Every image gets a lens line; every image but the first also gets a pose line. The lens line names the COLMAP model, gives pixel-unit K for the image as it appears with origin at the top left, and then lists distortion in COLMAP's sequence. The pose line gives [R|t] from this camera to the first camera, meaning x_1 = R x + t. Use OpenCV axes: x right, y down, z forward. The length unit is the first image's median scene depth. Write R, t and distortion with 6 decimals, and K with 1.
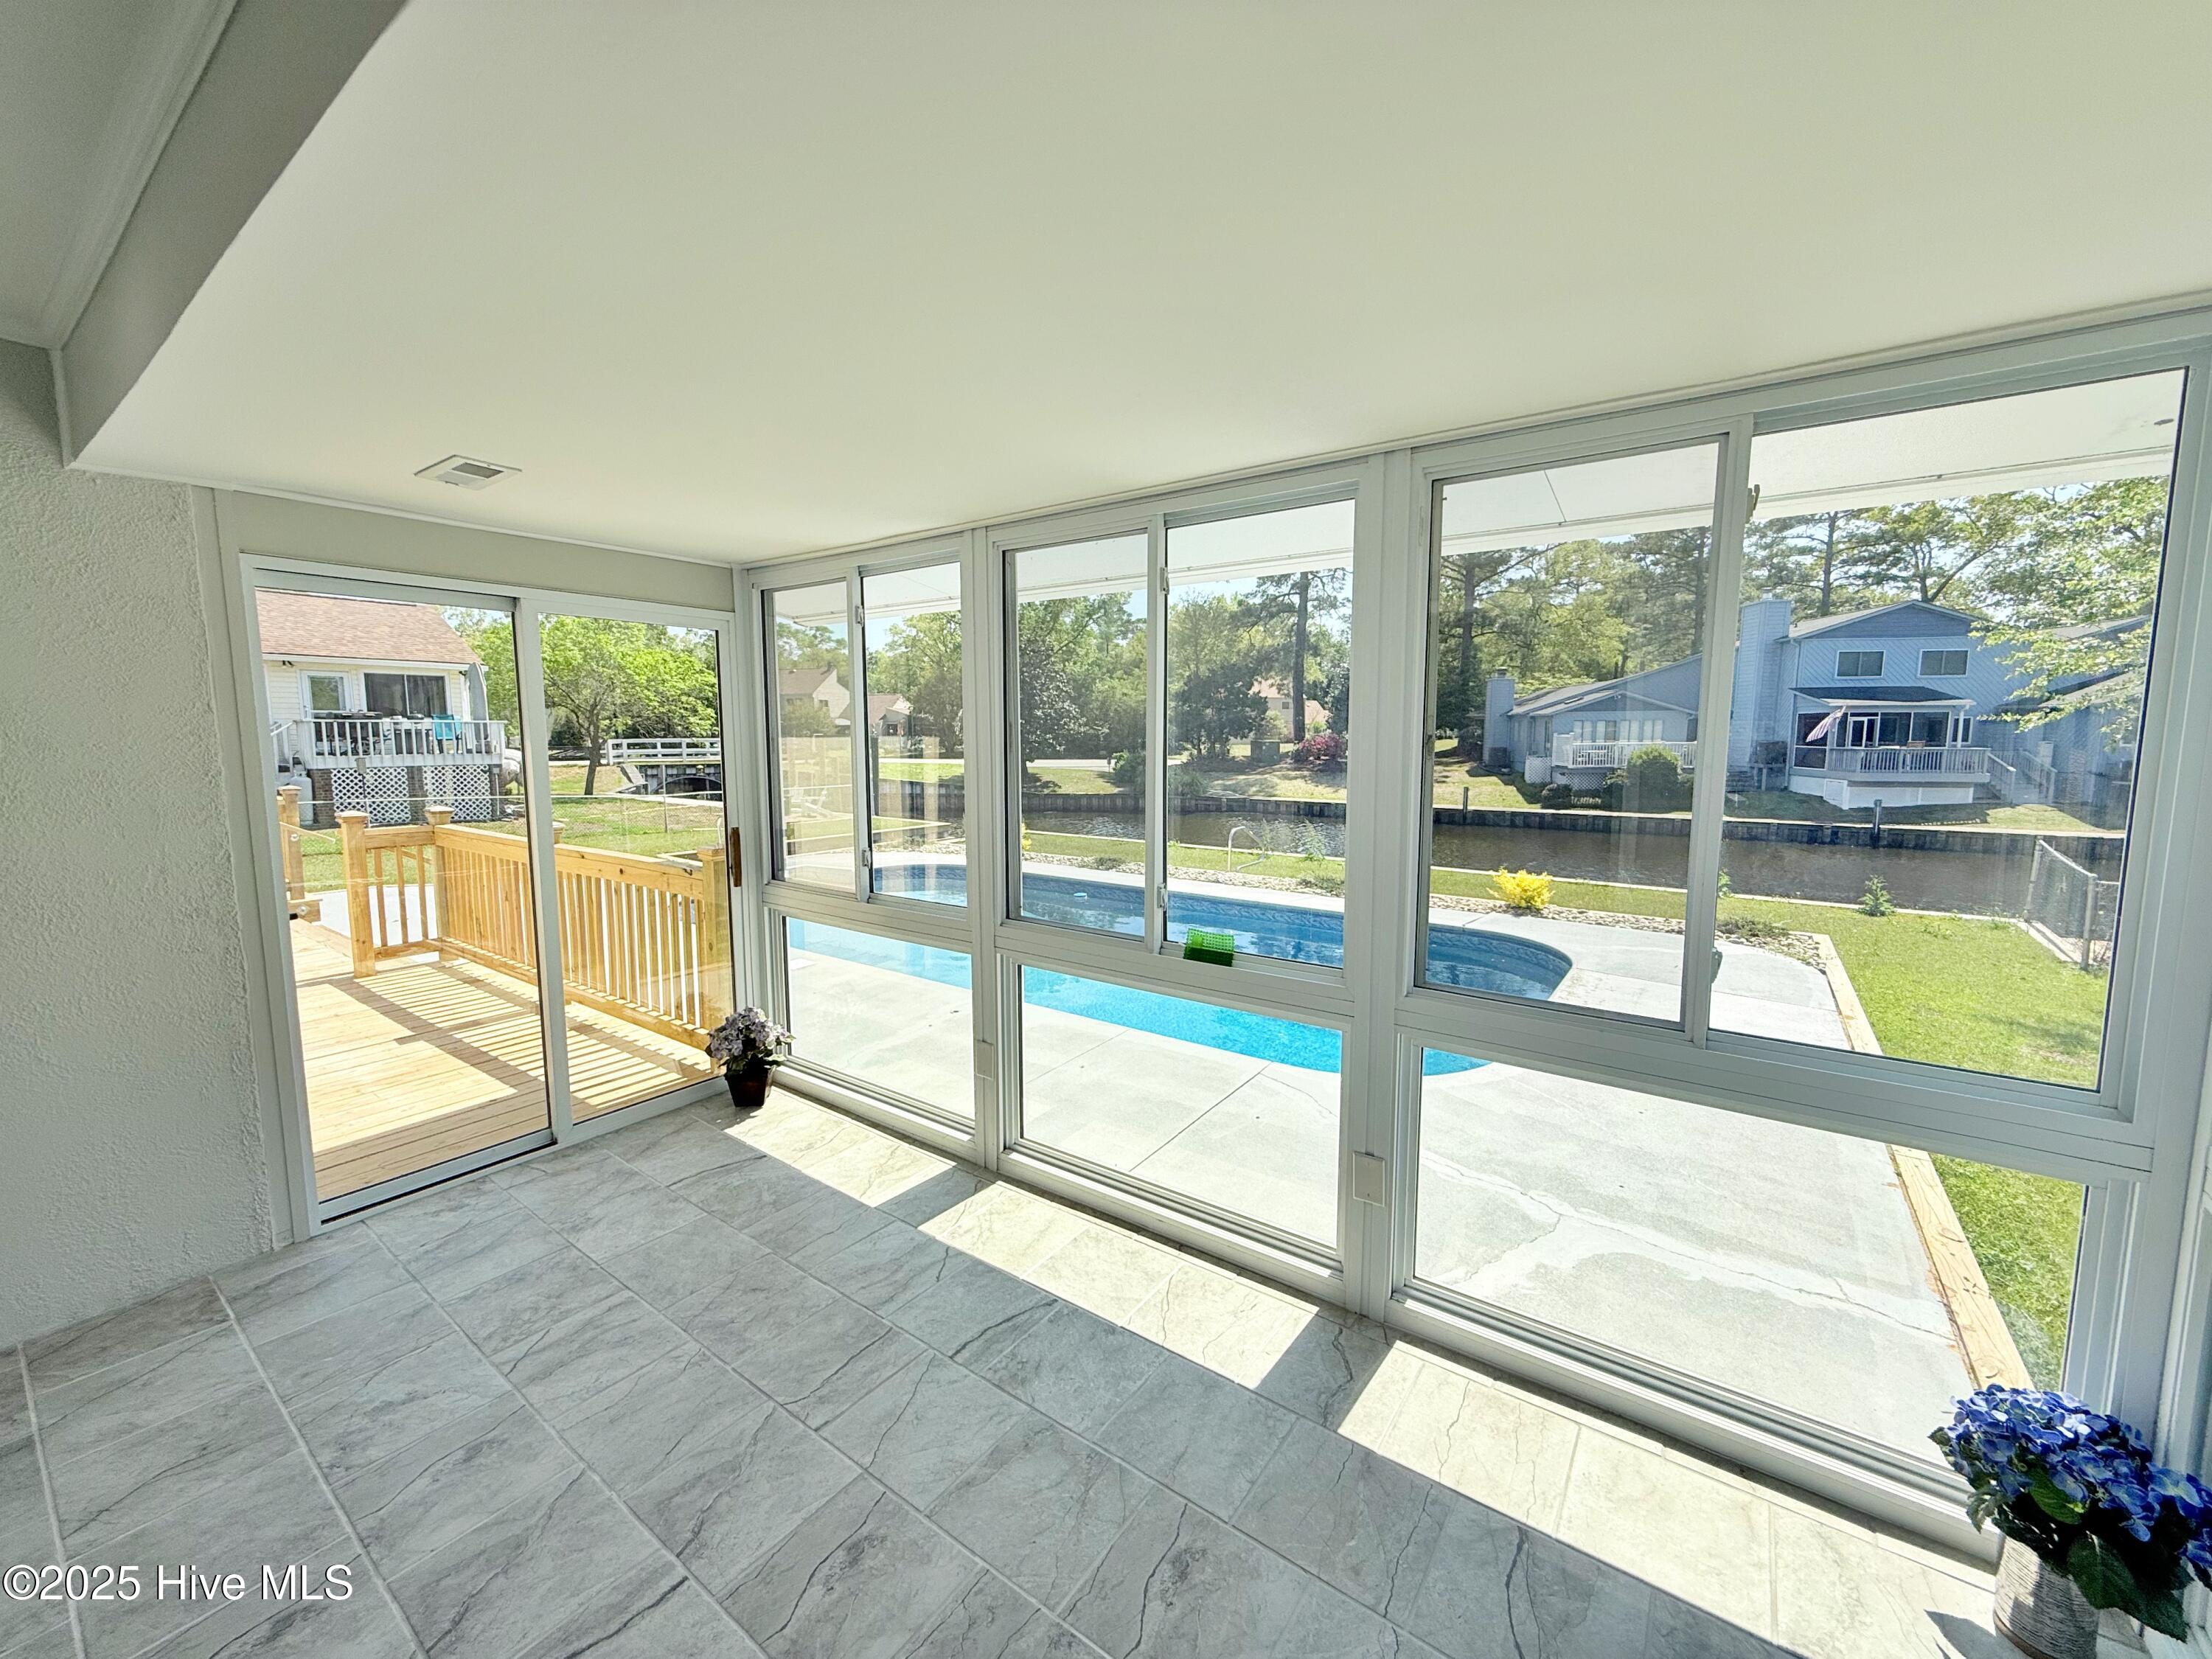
lens RADIAL K [[880.6, 0, 1097.8], [0, 880.6, 828.0], [0, 0, 1]] dist [0.001565, -0.000031]
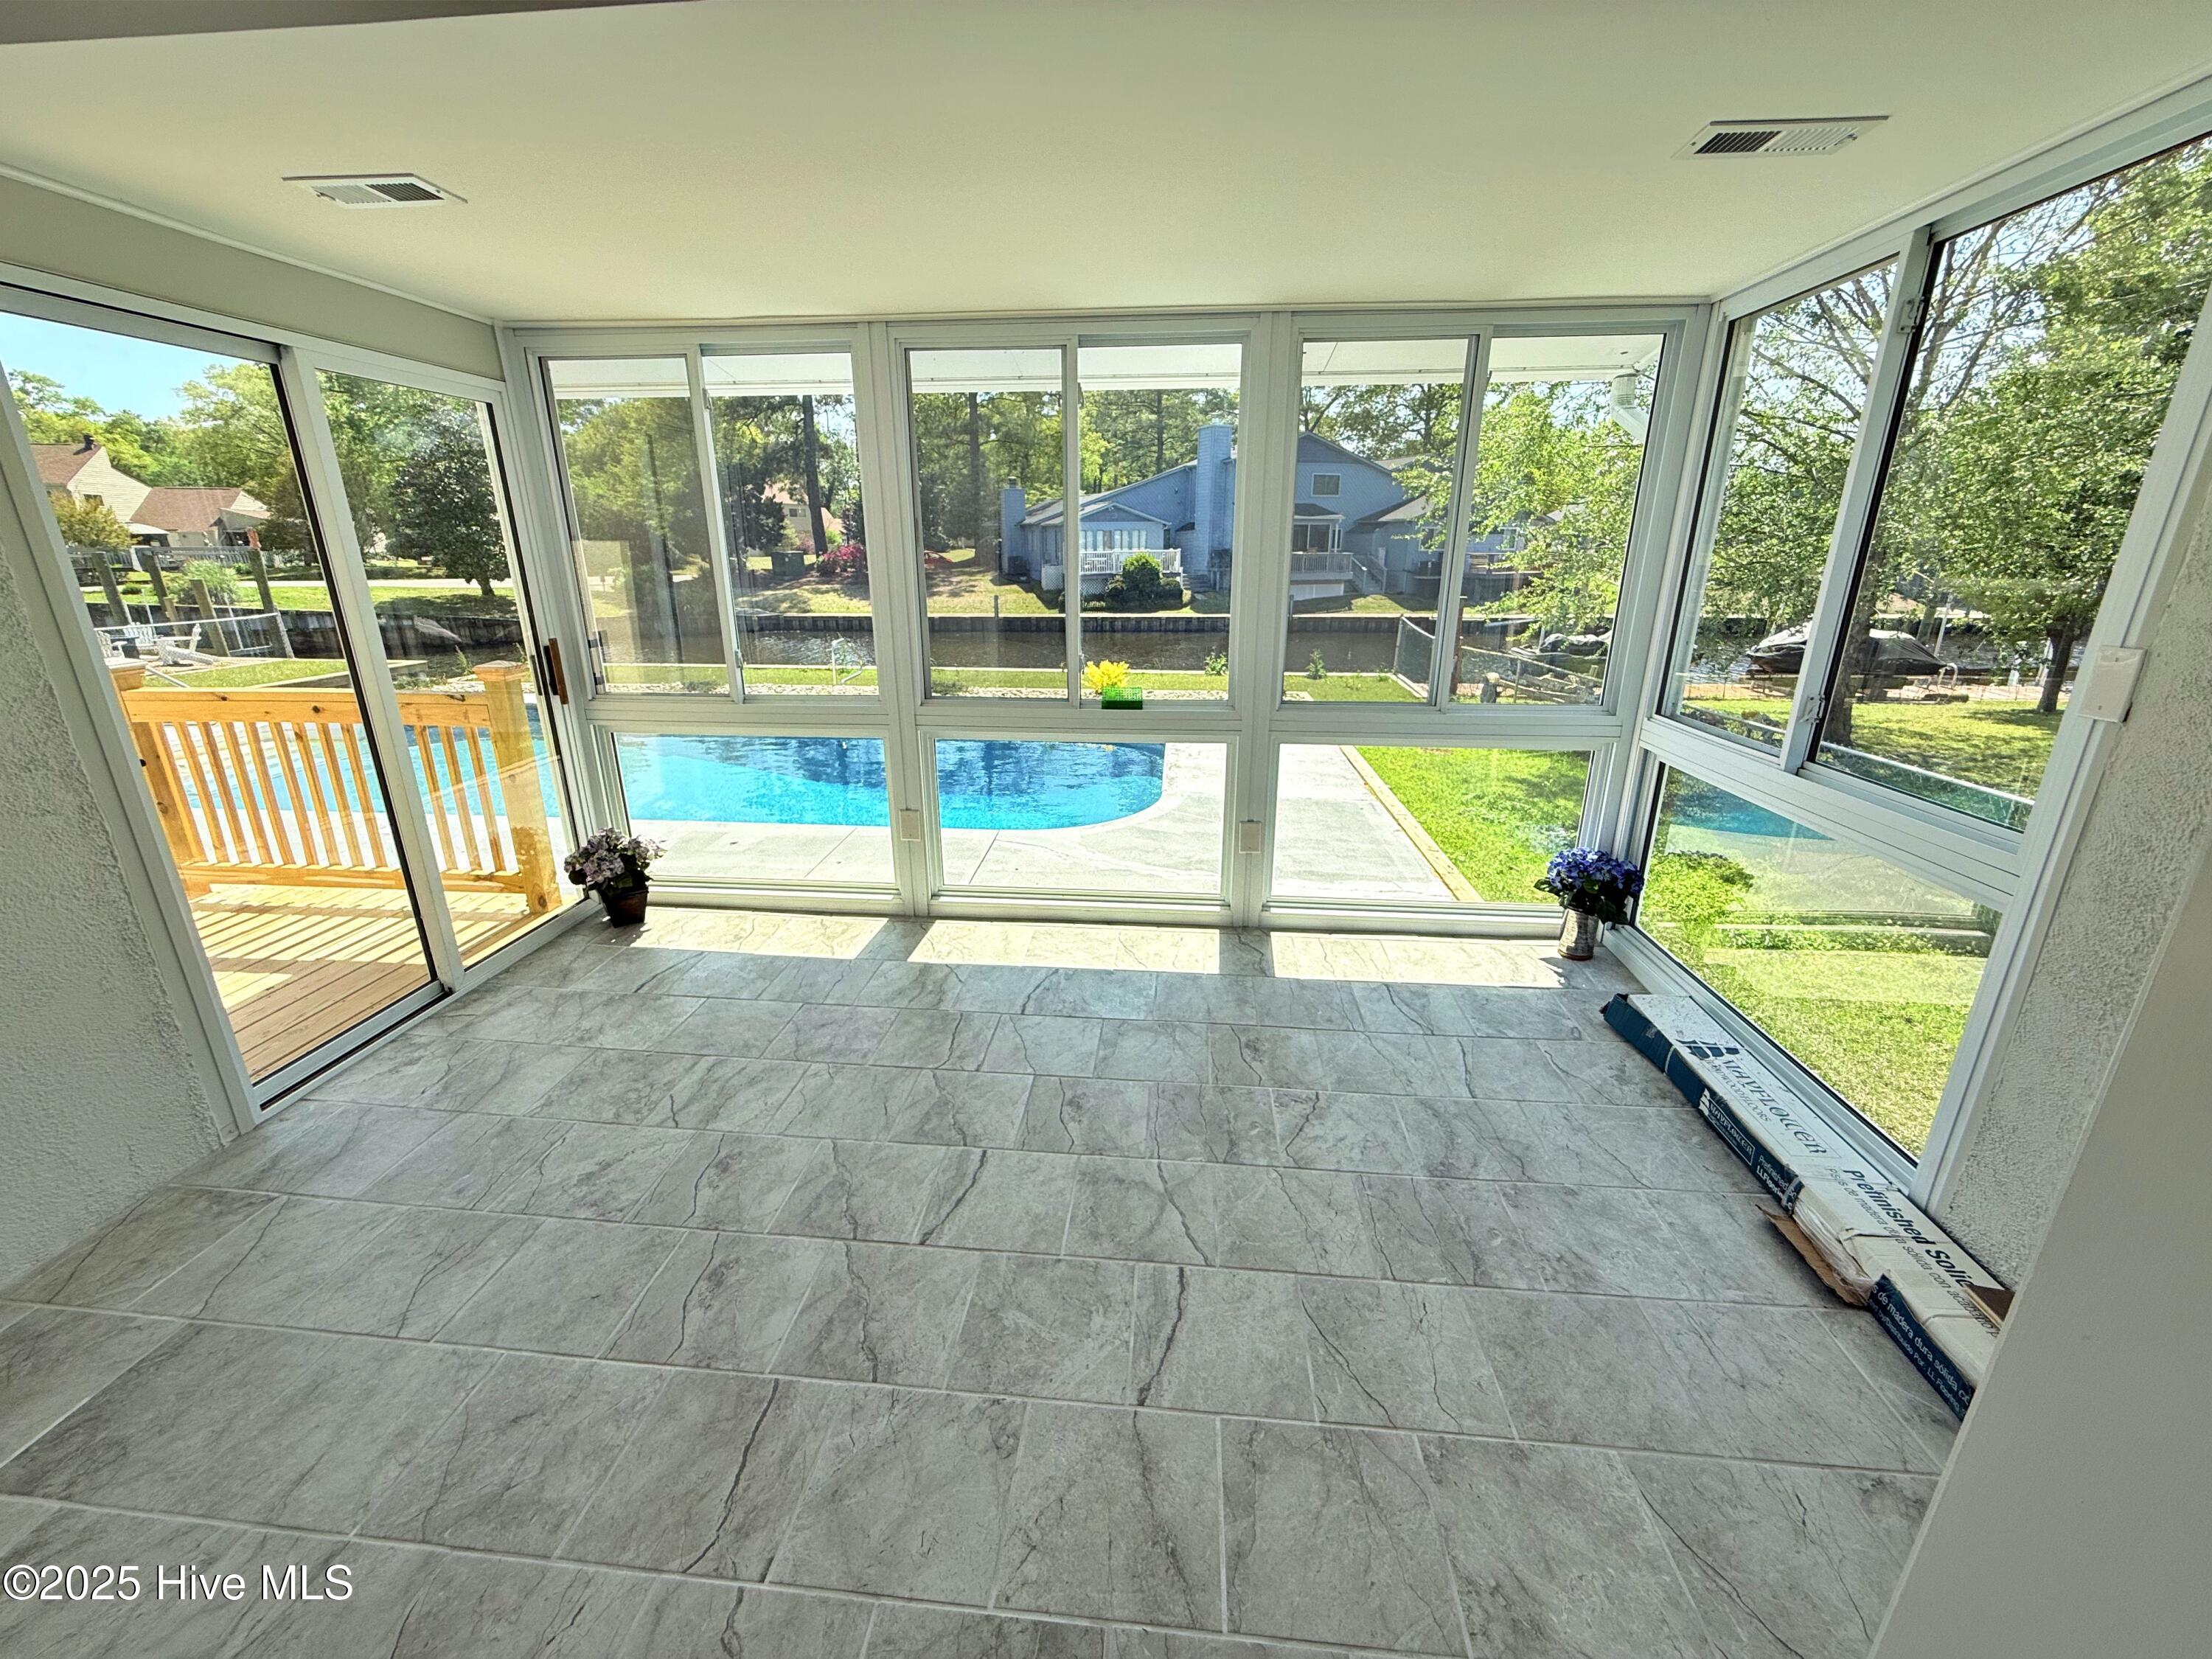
lens RADIAL K [[882.9, 0, 1096.2], [0, 882.9, 826.3], [0, 0, 1]] dist [0.000595, 0.000020]
pose [[0.860046, -0.158958, 0.484824, -0.039022], [0.058492, 0.974683, 0.215805, 0.002373], [-0.506853, -0.157244, 0.847570, -0.008469]]
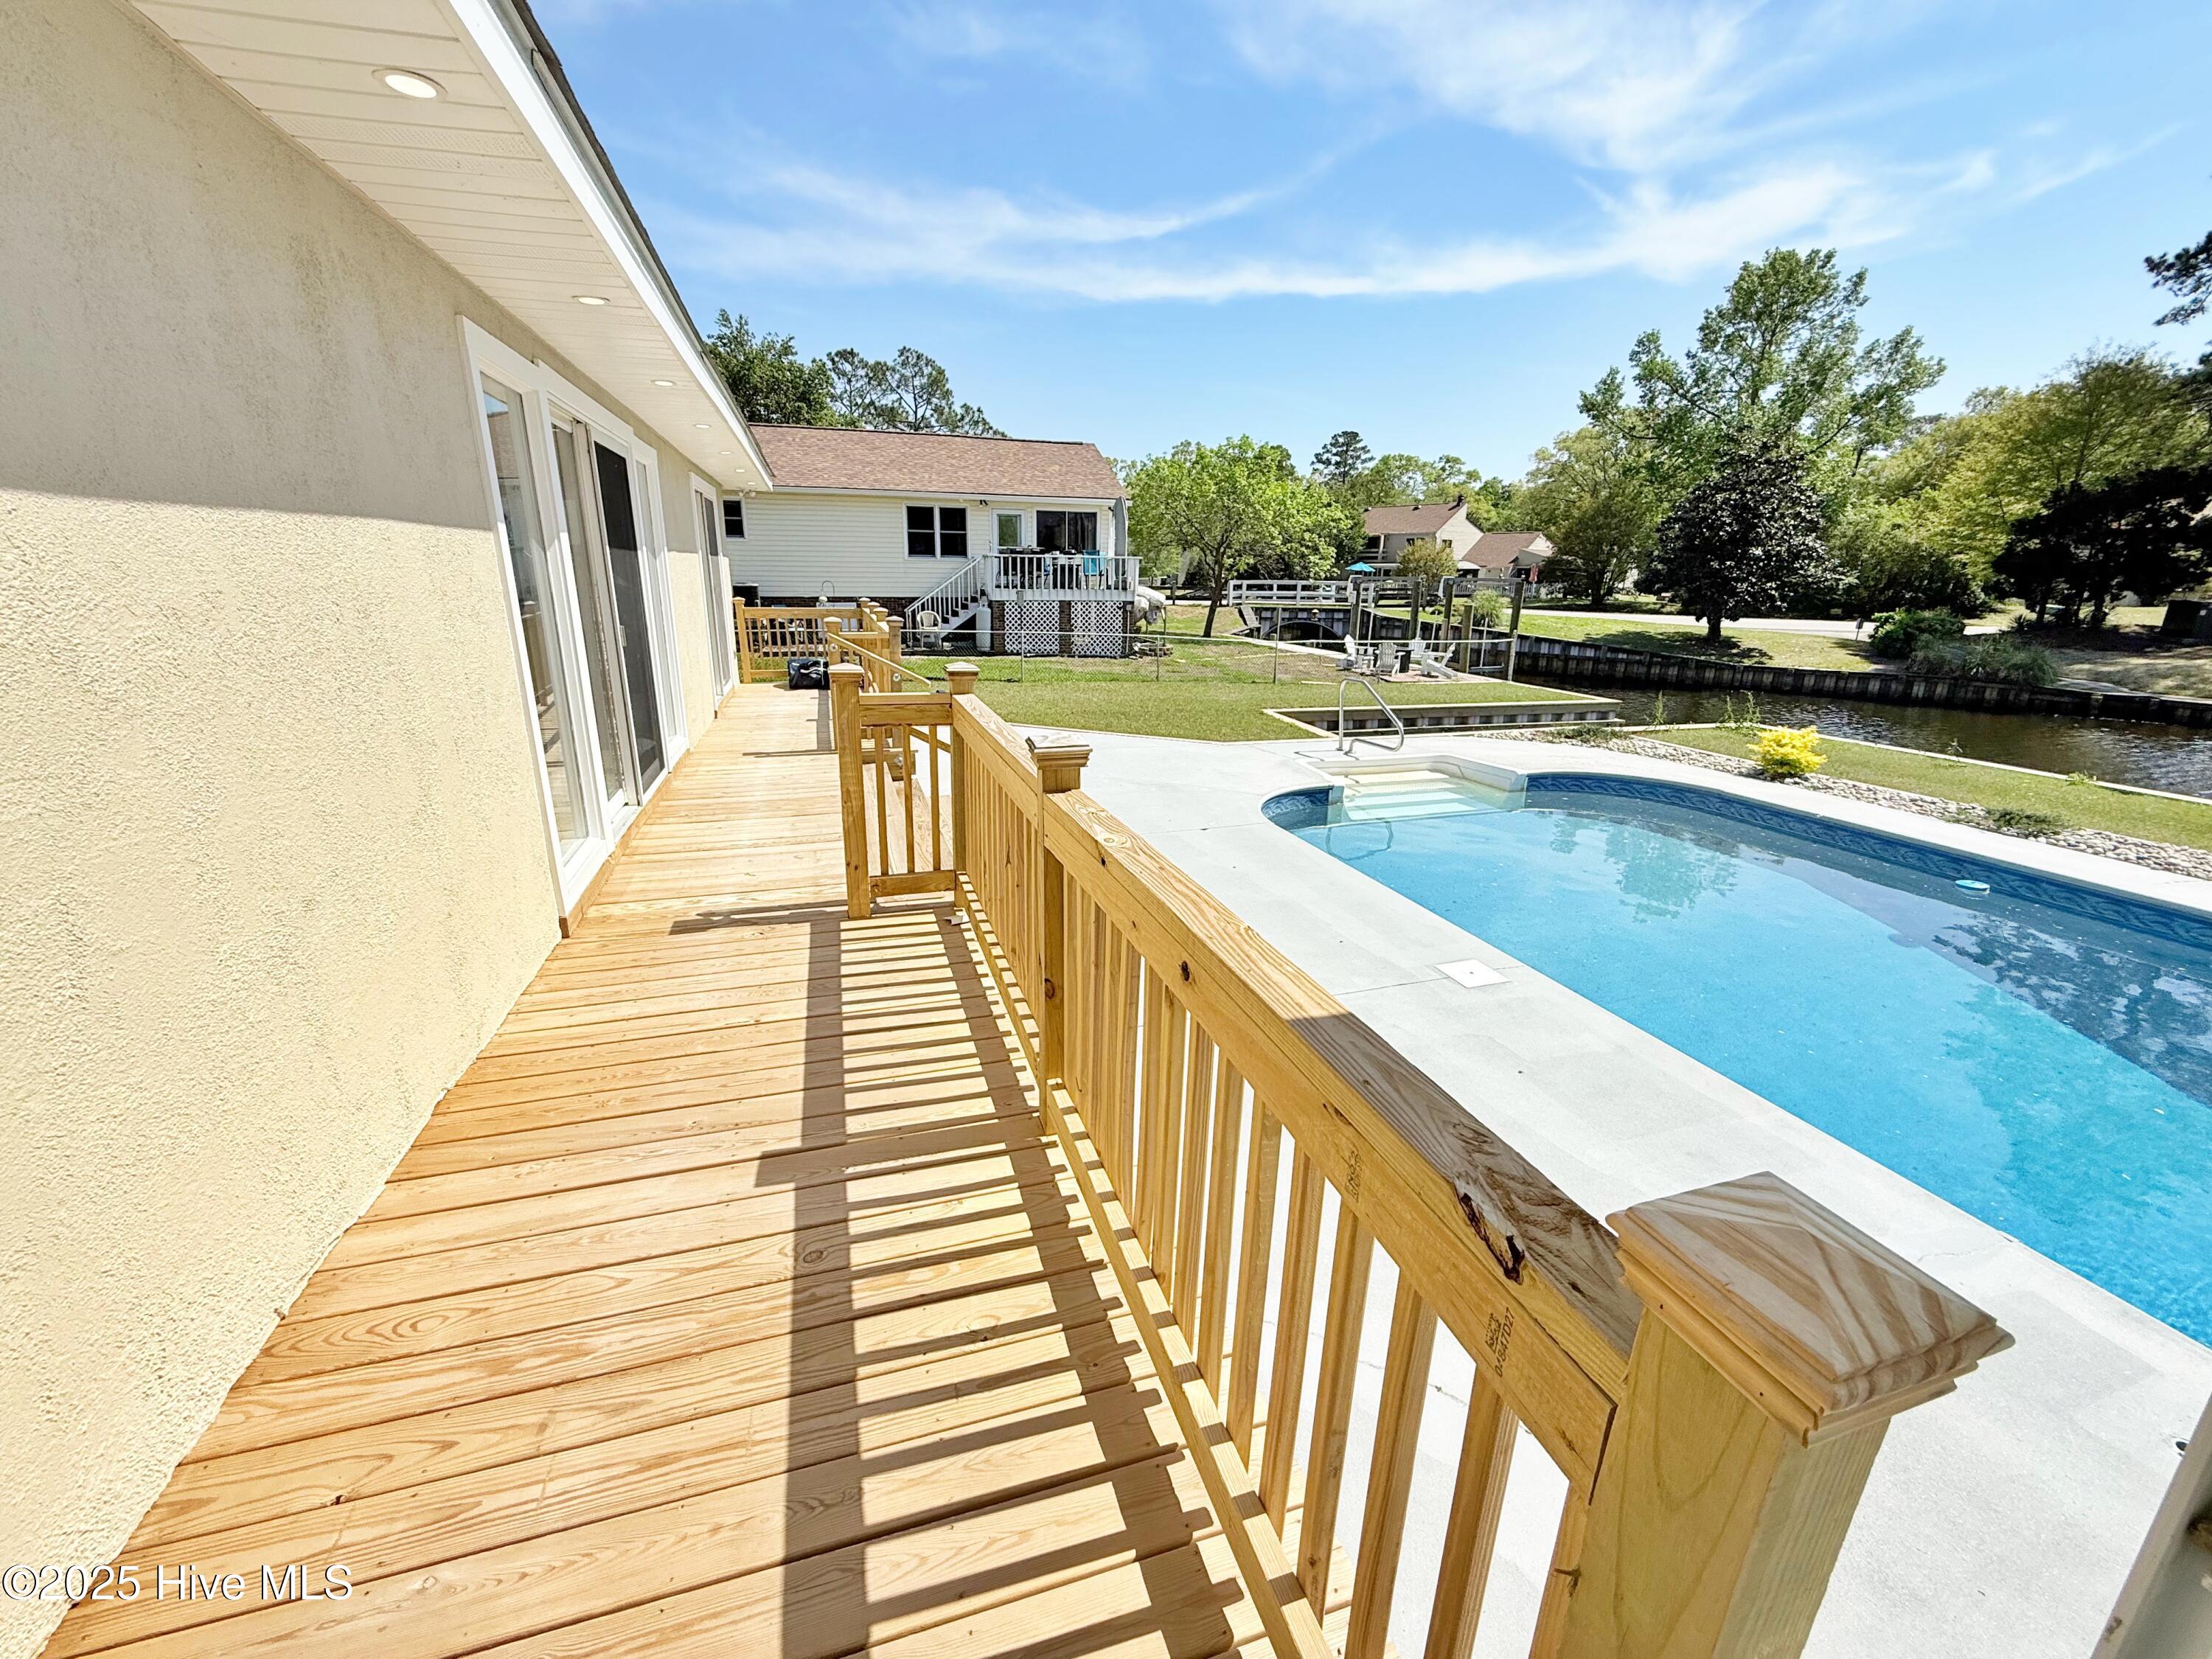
lens RADIAL K [[880.6, 0, 1097.8], [0, 880.6, 828.0], [0, 0, 1]] dist [0.001565, -0.000031]
pose [[0.795674, 0.179495, -0.578519, -0.047197], [-0.080178, 0.977891, 0.193132, -0.005952], [0.600395, -0.107286, 0.792474, 0.088236]]
